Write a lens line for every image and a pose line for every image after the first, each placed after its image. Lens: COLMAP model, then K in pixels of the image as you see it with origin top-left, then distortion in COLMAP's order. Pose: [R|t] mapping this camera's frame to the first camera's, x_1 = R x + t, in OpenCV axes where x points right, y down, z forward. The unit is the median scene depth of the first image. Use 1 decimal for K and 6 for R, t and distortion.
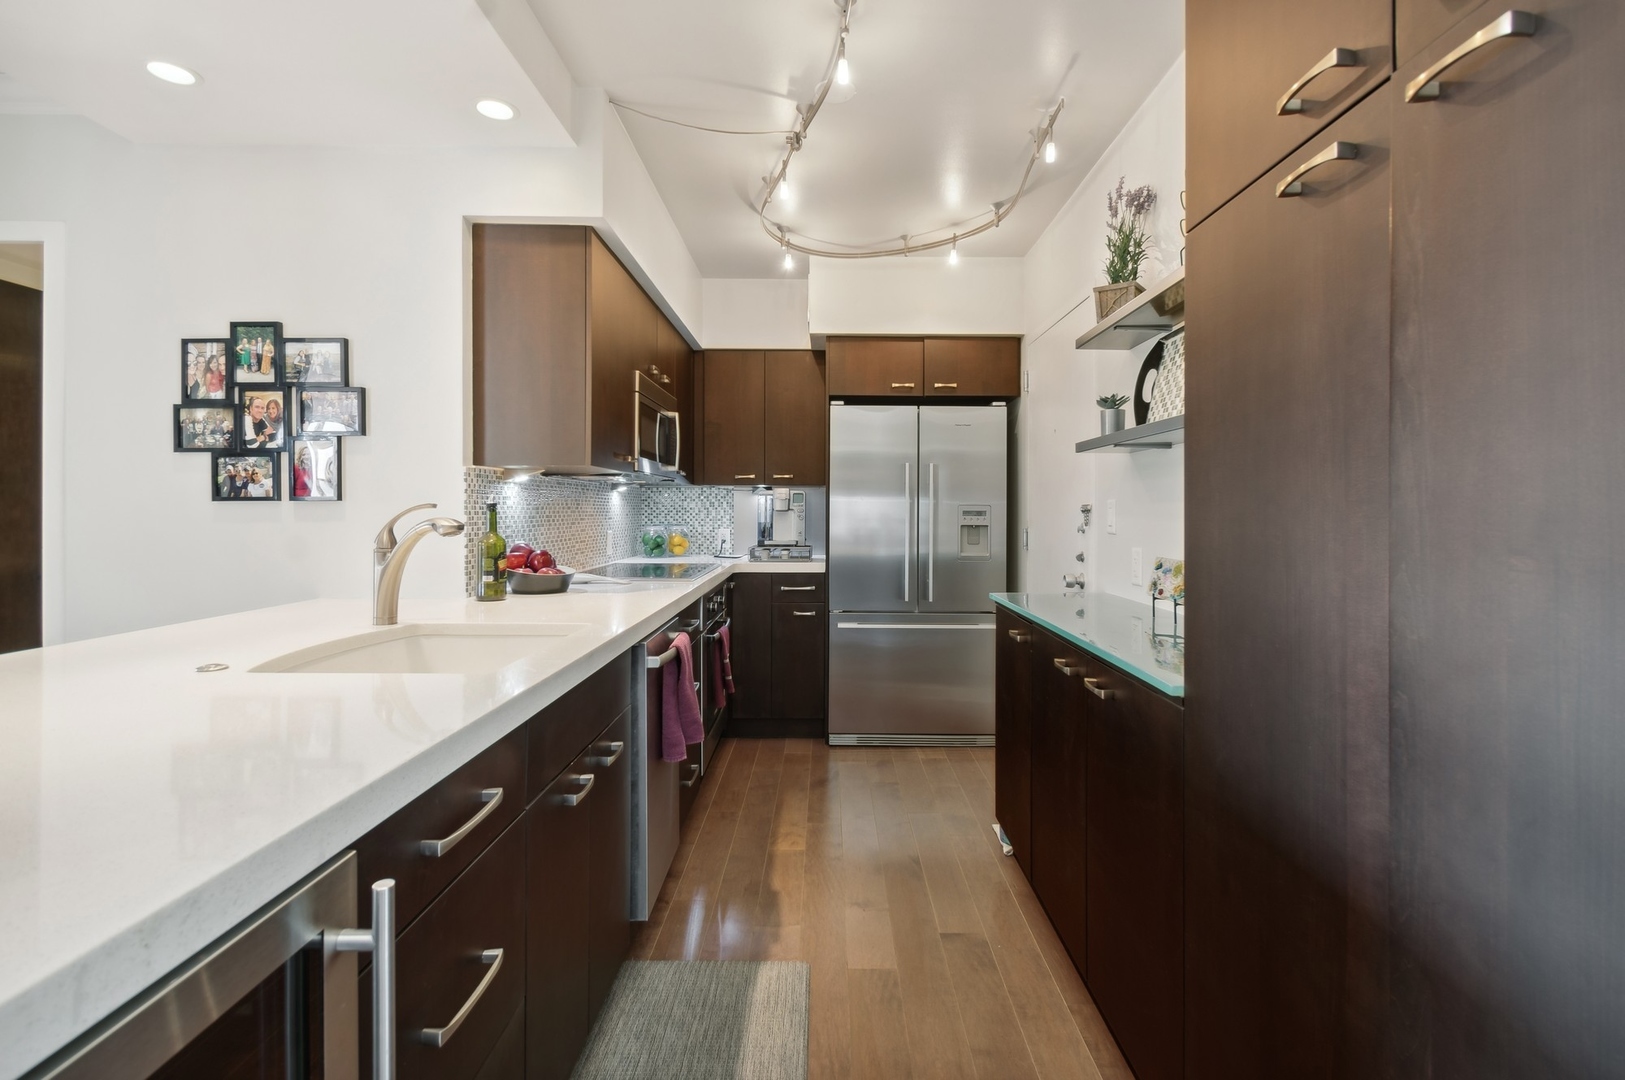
lens RADIAL K [[723.4, 0, 826.3], [0, 723.4, 517.1], [0, 0, 1]] dist [0.016721, -0.012726]
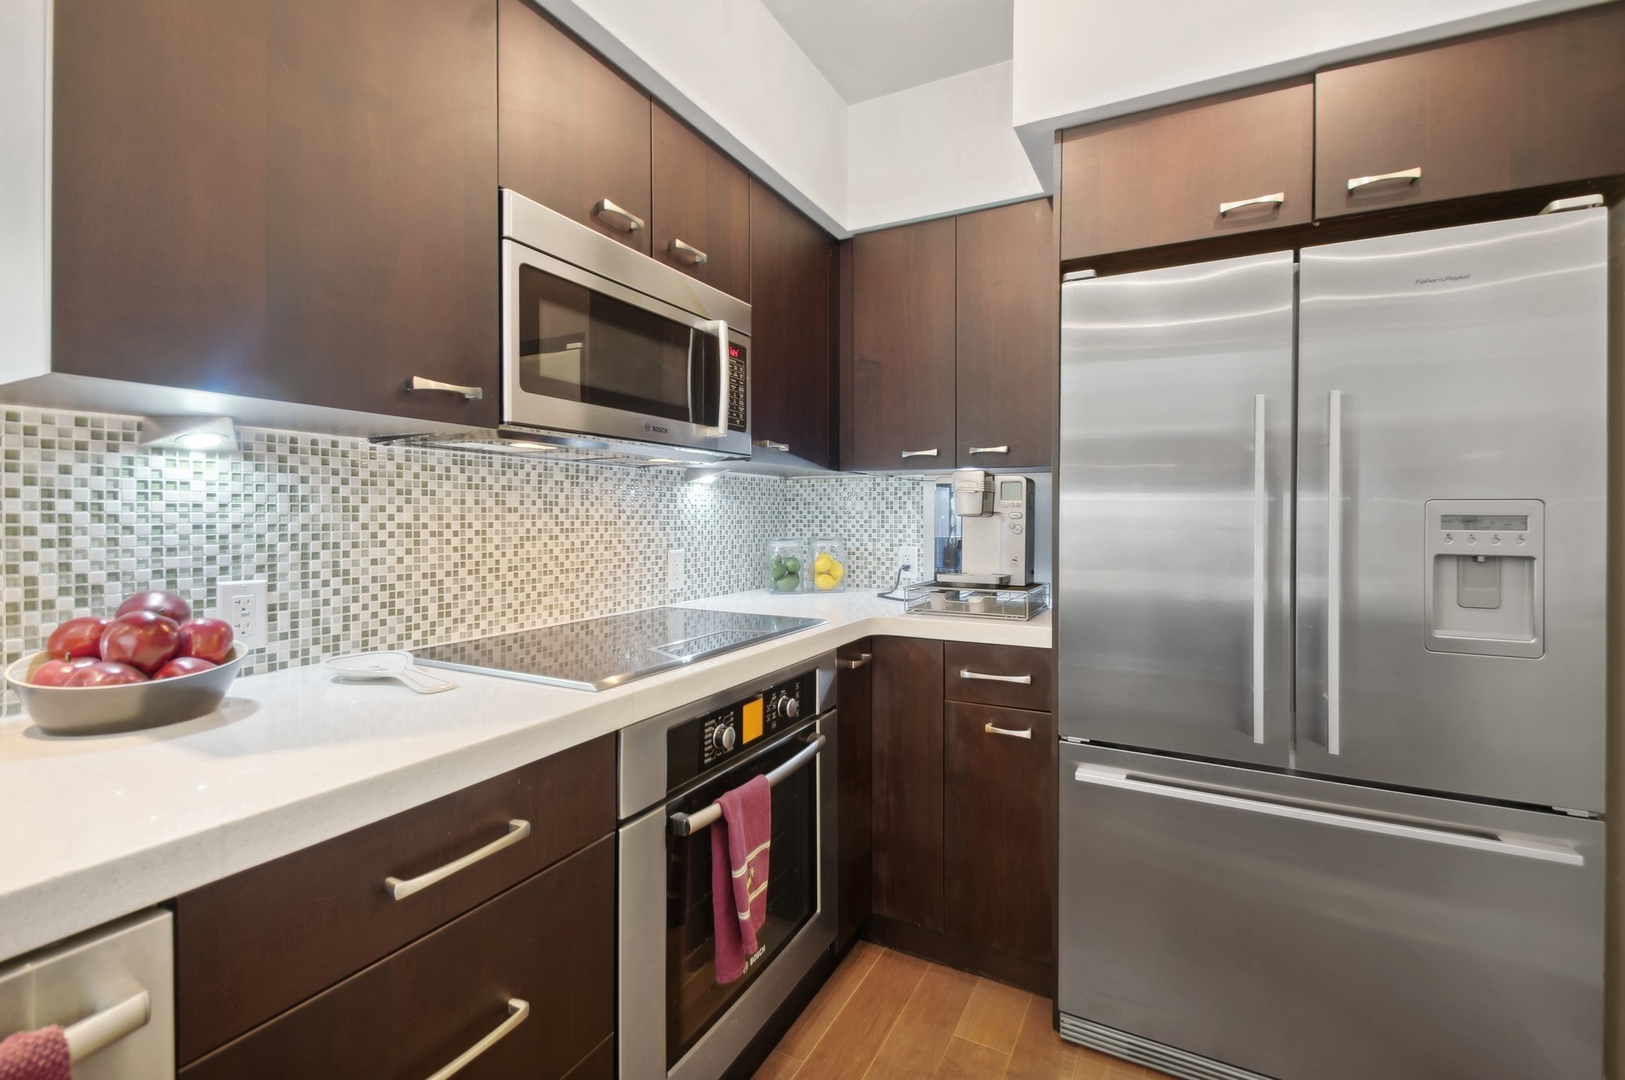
lens RADIAL K [[691.4, 0, 846.2], [0, 691.4, 521.6], [0, 0, 1]] dist [0.013688, -0.000014]
pose [[0.898857, 0.003624, -0.438228, 0.071792], [-0.005369, 0.999982, -0.002742, -0.002659], [0.438210, 0.004817, 0.898860, 0.538854]]
